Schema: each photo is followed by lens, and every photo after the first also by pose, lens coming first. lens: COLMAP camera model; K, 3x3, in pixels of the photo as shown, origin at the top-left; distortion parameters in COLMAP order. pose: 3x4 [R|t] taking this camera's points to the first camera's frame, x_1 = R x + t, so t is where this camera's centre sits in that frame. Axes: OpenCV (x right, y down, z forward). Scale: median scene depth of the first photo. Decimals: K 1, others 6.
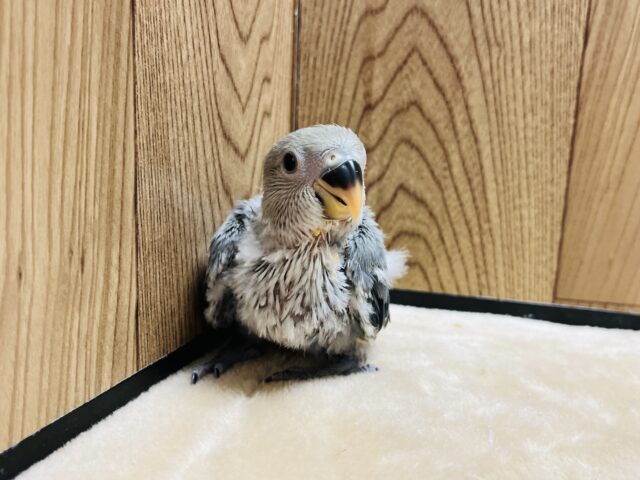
lens RADIAL K [[717.3, 0, 319.7], [0, 717.3, 238.4], [0, 0, 1]] dist [-0.000914, 0.000000]
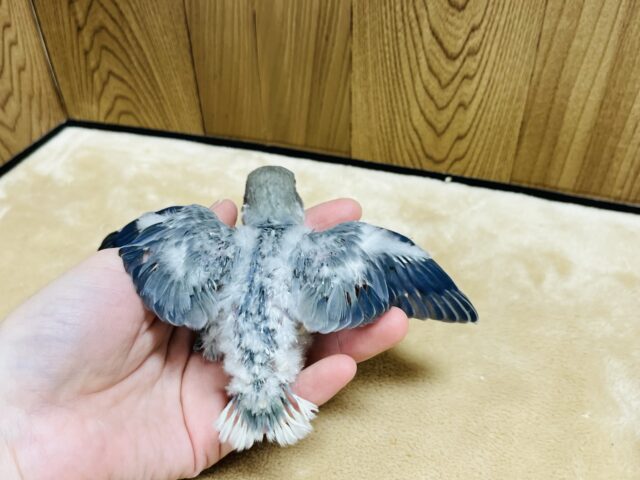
lens RADIAL K [[717.3, 0, 327.3], [0, 717.3, 237.1], [0, 0, 1]] dist [-0.000914, 0.000000]
pose [[0.996670, -0.003324, -0.081473, 0.817591], [0.039801, 0.891888, 0.450502, -0.500673], [0.071167, -0.452244, 0.889050, -0.715296]]
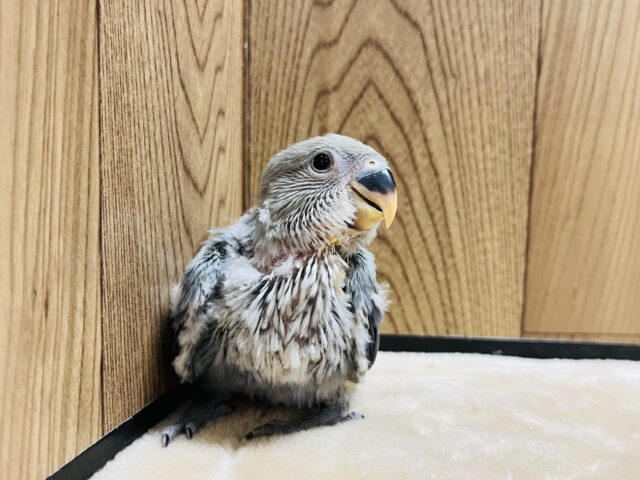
lens RADIAL K [[717.3, 0, 324.7], [0, 717.3, 240.7], [0, 0, 1]] dist [-0.000914, 0.000000]
pose [[0.986979, -0.039762, 0.155857, -0.089324], [0.054070, 0.994593, -0.088666, 0.033127], [-0.151488, 0.095939, 0.983792, 0.073343]]
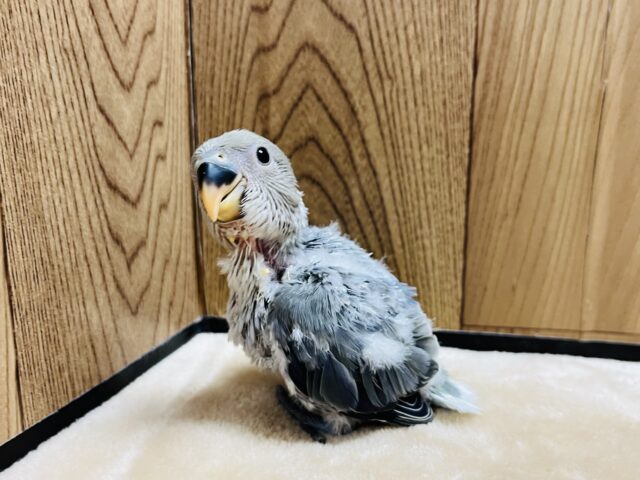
lens RADIAL K [[717.3, 0, 311.9], [0, 717.3, 250.2], [0, 0, 1]] dist [-0.000914, 0.000000]
pose [[0.998772, -0.045468, 0.019692, 0.107523], [0.045247, 0.998909, 0.011525, -0.045545], [-0.020194, -0.010620, 0.999740, -0.002609]]
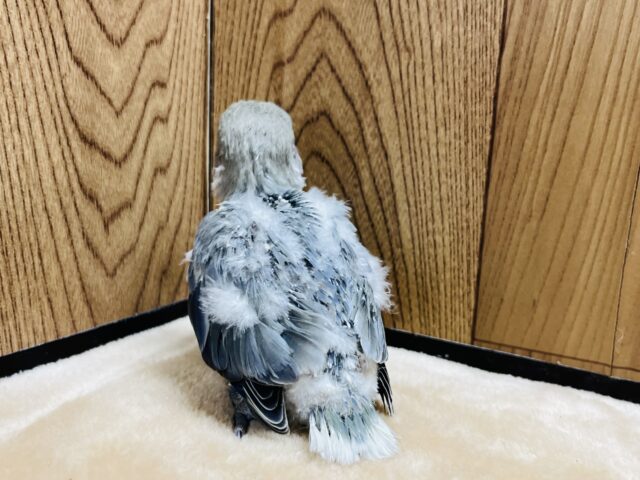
lens RADIAL K [[717.3, 0, 323.8], [0, 717.3, 236.9], [0, 0, 1]] dist [-0.000914, 0.000000]
pose [[0.971379, 0.064286, -0.228669, 0.361450], [-0.068415, 0.997605, -0.010165, -0.020536], [0.227468, 0.025518, 0.973451, 0.108553]]
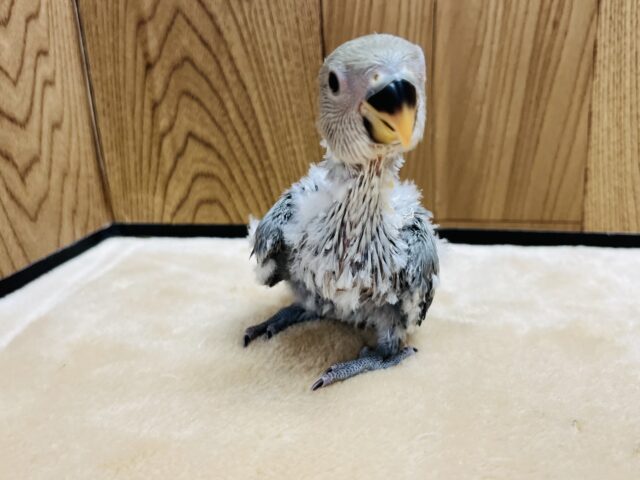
lens RADIAL K [[717.3, 0, 319.2], [0, 717.3, 236.5], [0, 0, 1]] dist [-0.000914, 0.000000]
pose [[0.995609, -0.088730, -0.029834, 0.354697], [0.091290, 0.990825, 0.099660, -0.006762], [0.020718, -0.101946, 0.994574, -0.141356]]
